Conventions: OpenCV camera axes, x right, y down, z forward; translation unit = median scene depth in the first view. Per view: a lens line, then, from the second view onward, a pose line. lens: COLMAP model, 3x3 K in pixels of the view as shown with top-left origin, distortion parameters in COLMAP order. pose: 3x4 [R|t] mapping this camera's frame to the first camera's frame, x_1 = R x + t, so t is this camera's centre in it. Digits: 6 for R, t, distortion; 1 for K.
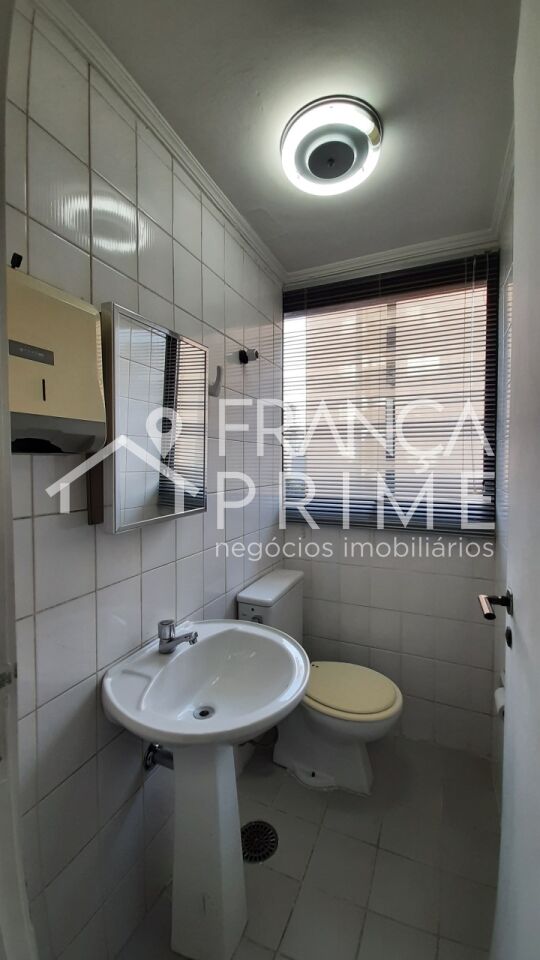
lens RADIAL K [[372.2, 0, 279.7], [0, 372.2, 474.7], [0, 0, 1]] dist [0.016884, -0.014181]
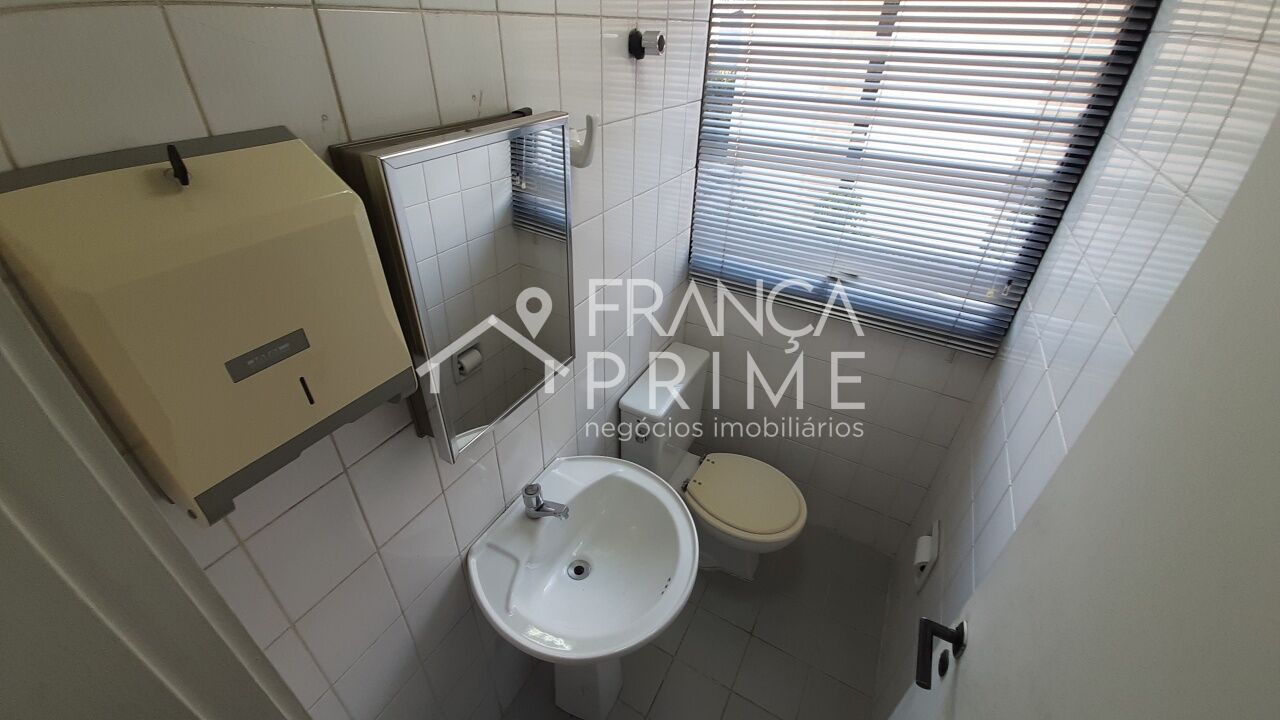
lens RADIAL K [[496.3, 0, 632.4], [0, 496.3, 348.2], [0, 0, 1]] dist [0.016884, -0.014181]
pose [[0.992994, 0.079525, -0.087395, -0.006674], [-0.024043, 0.860133, 0.509502, -0.446479], [0.115689, -0.503832, 0.856020, 0.226506]]
